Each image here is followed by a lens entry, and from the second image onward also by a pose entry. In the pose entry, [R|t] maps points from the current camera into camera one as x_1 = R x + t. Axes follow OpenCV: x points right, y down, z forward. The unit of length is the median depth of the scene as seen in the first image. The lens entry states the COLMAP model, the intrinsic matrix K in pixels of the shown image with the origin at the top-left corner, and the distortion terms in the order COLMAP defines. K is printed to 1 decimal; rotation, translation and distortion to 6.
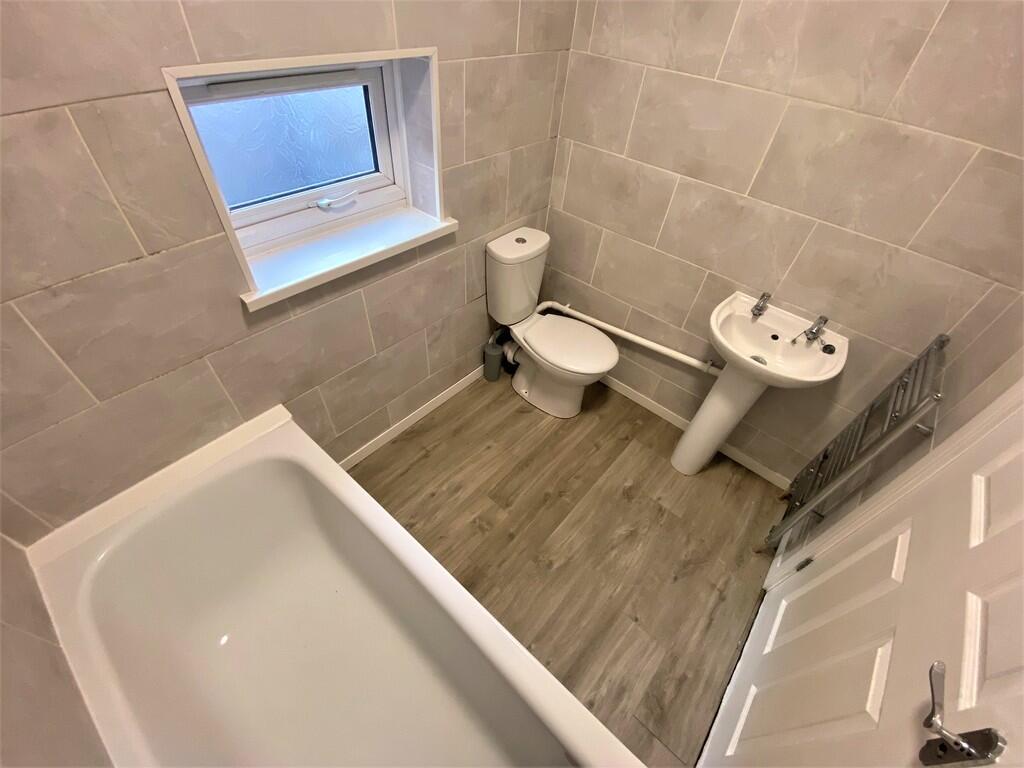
lens RADIAL K [[419.1, 0, 512.9], [0, 419.1, 385.2], [0, 0, 1]] dist [-0.000325, -0.000023]
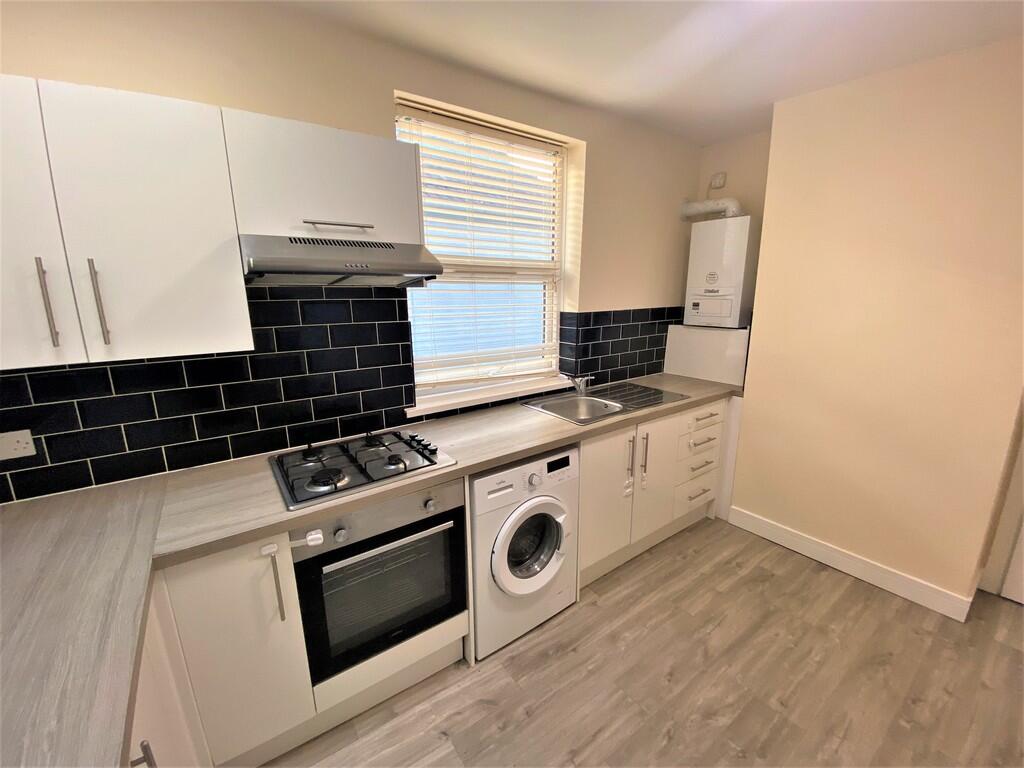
lens RADIAL K [[419.1, 0, 512.4], [0, 419.1, 383.7], [0, 0, 1]] dist [-0.000325, -0.000023]
pose [[-0.974138, -0.043720, 0.221686, 0.521624], [0.154777, 0.585676, 0.795631, -0.821236], [-0.164621, 0.809365, -0.563762, 0.996172]]
